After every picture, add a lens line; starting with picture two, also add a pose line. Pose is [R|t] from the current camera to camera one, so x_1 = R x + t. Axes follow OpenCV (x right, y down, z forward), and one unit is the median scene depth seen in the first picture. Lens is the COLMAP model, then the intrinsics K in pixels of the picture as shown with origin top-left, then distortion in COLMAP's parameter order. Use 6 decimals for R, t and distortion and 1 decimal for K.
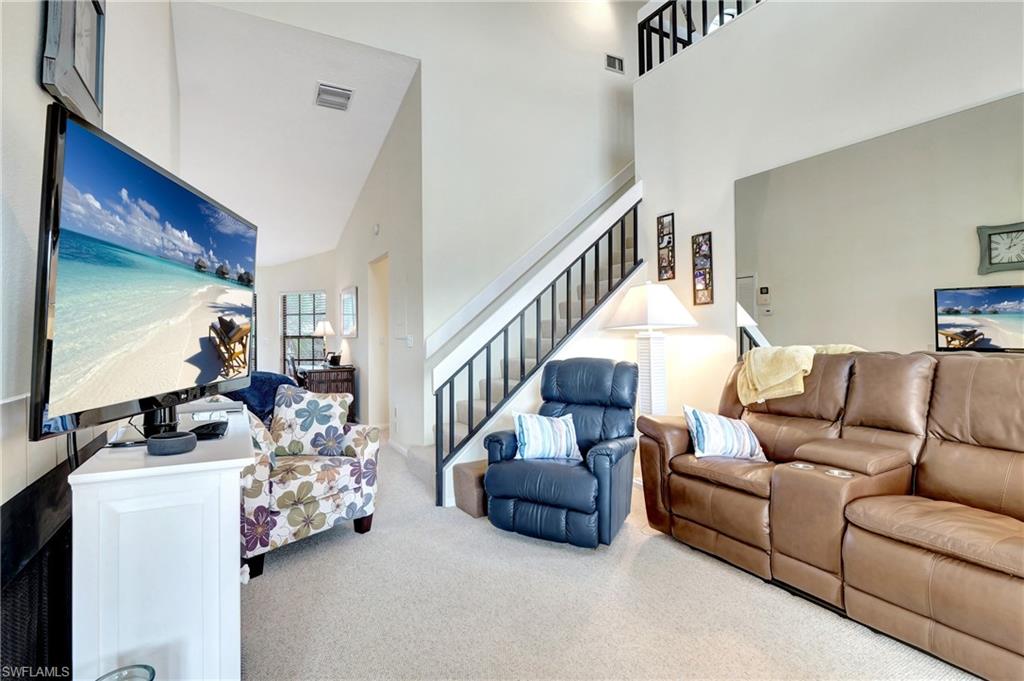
lens RADIAL K [[497.3, 0, 505.4], [0, 497.3, 332.9], [0, 0, 1]] dist [-0.002125, -0.000076]
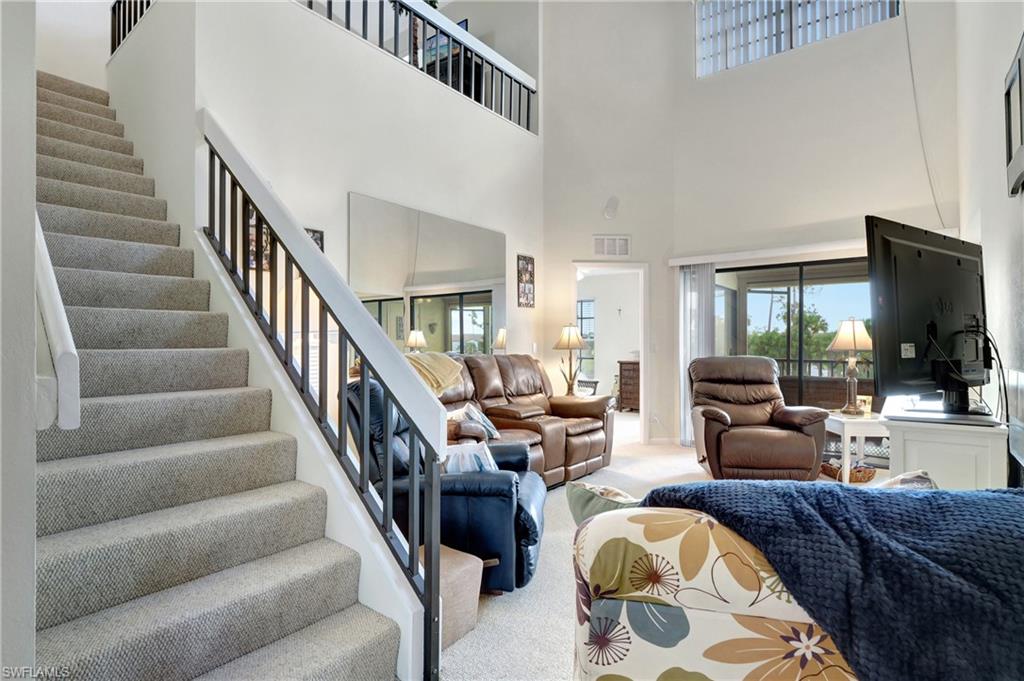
lens RADIAL K [[494.9, 0, 512.2], [0, 494.9, 346.9], [0, 0, 1]] dist [-0.013552, -0.000177]
pose [[-0.386095, -0.005043, 0.922445, -0.710251], [-0.008612, 0.999961, 0.001863, 0.007355], [-0.922419, -0.007225, -0.386123, 1.286820]]
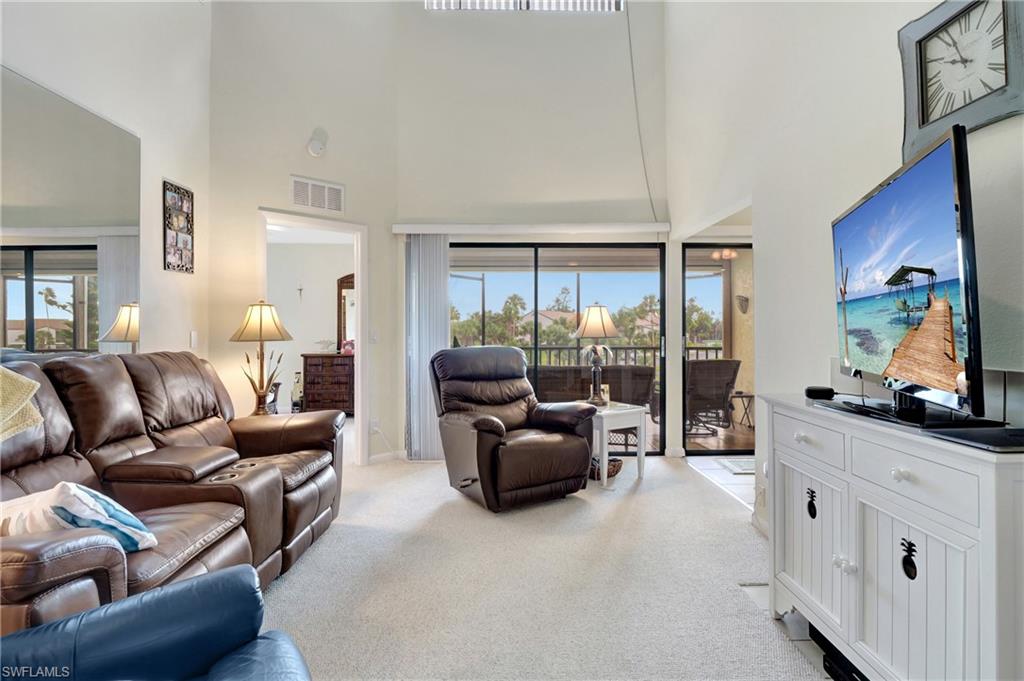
lens RADIAL K [[492.6, 0, 509.9], [0, 492.6, 327.8], [0, 0, 1]] dist [-0.023876, -0.000010]
pose [[-0.883761, 0.007285, 0.467883, -0.206001], [-0.000291, 0.999870, -0.016117, 0.004820], [-0.467939, -0.014380, -0.883644, 1.144603]]
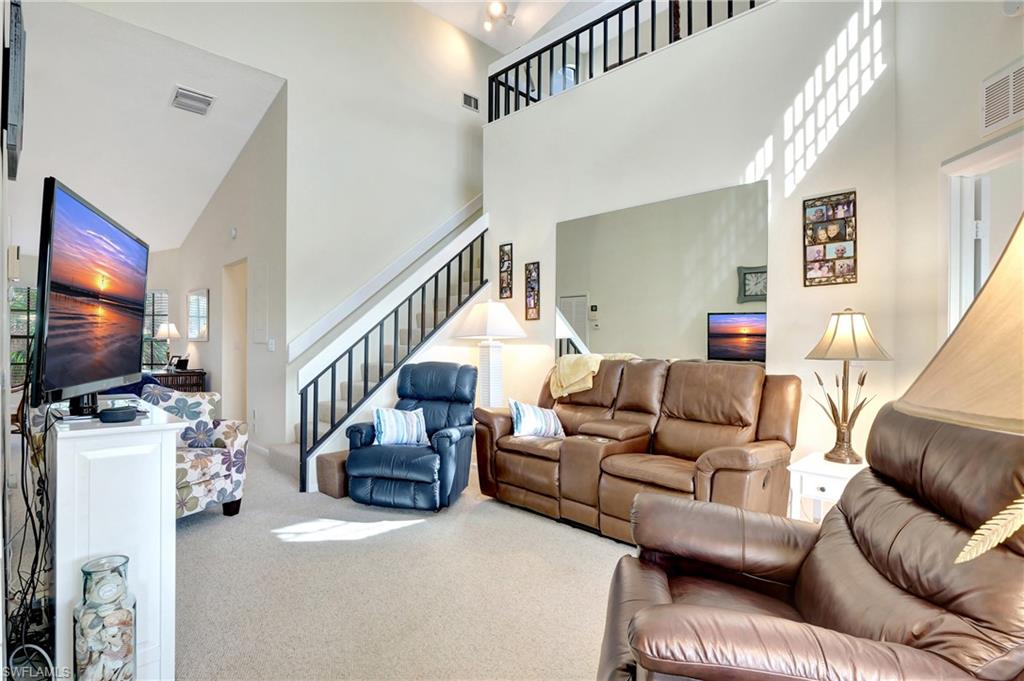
lens RADIAL K [[514.0, 0, 511.1], [0, 514.0, 348.2], [0, 0, 1]] dist [-0.003062, -0.000110]
pose [[0.961372, 0.015710, 0.274803, -0.005016], [-0.019769, 0.999732, 0.012009, -0.001515], [-0.274541, -0.016978, 0.961426, -0.276757]]
